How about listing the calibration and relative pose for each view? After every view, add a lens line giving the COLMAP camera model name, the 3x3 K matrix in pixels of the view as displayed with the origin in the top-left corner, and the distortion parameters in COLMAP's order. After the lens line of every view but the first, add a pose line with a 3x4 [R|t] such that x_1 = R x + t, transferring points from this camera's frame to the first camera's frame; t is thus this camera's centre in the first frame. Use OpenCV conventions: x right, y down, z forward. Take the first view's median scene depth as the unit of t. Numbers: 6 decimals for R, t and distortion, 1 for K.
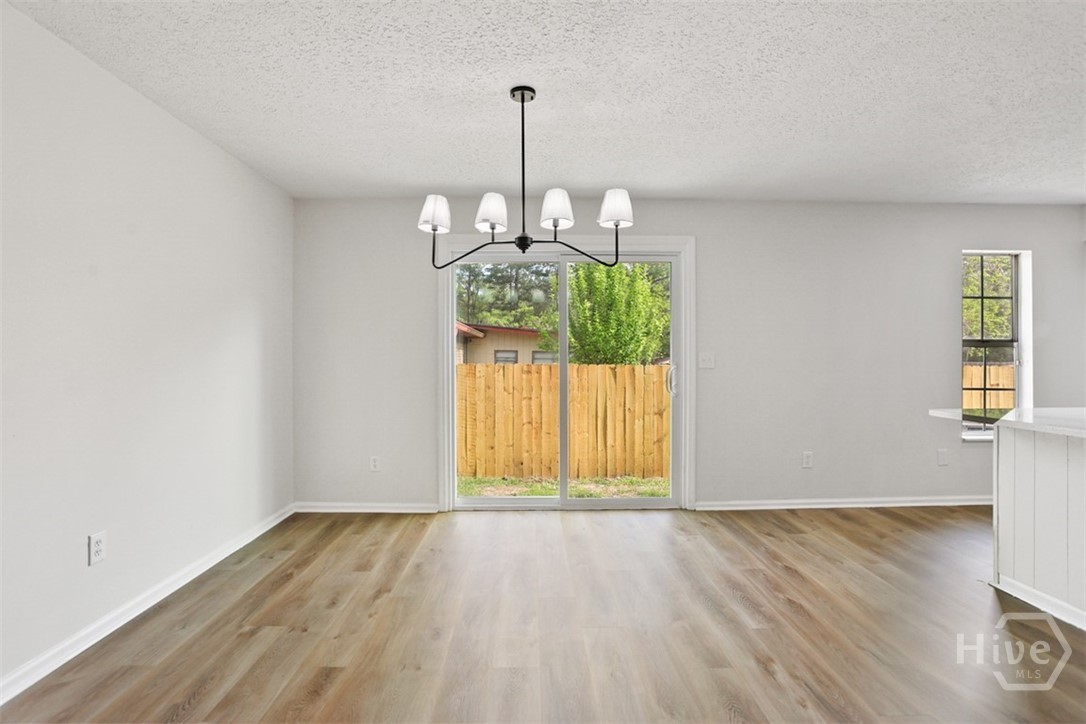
lens RADIAL K [[524.6, 0, 532.7], [0, 524.6, 334.9], [0, 0, 1]] dist [-0.040261, 0.000495]
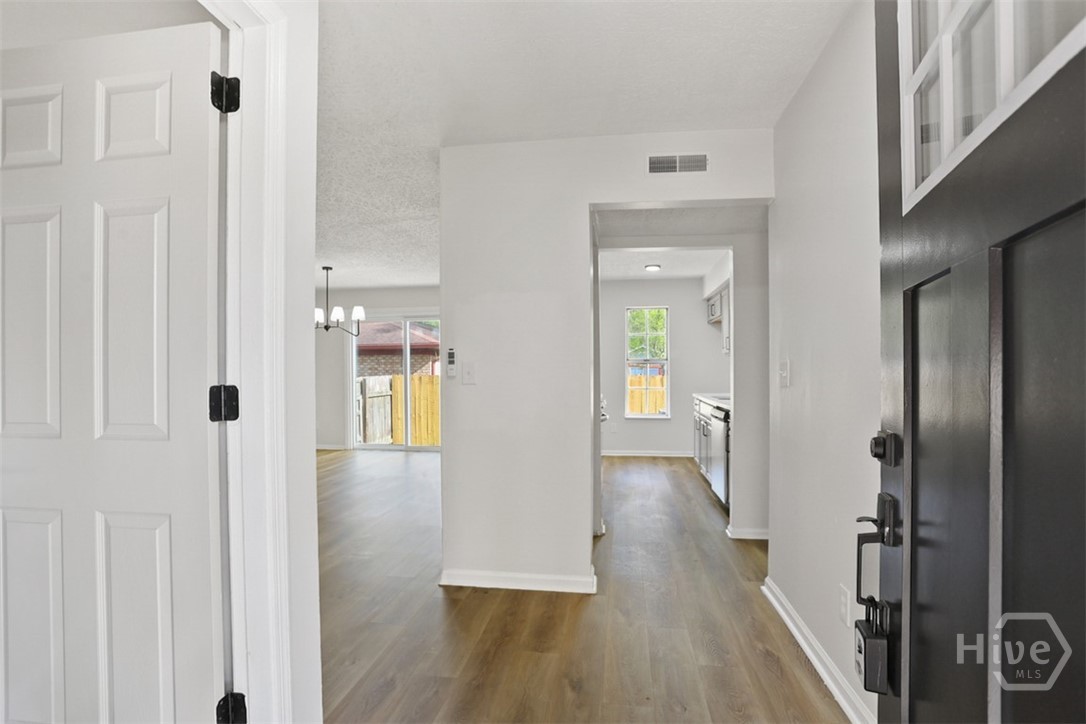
lens RADIAL K [[531.9, 0, 539.8], [0, 531.9, 377.3], [0, 0, 1]] dist [-0.084724, 0.030962]
pose [[0.986523, -0.005031, -0.163546, 0.969047], [0.013993, 0.998459, 0.053692, -0.037062], [0.163024, -0.055257, 0.985074, -0.941662]]
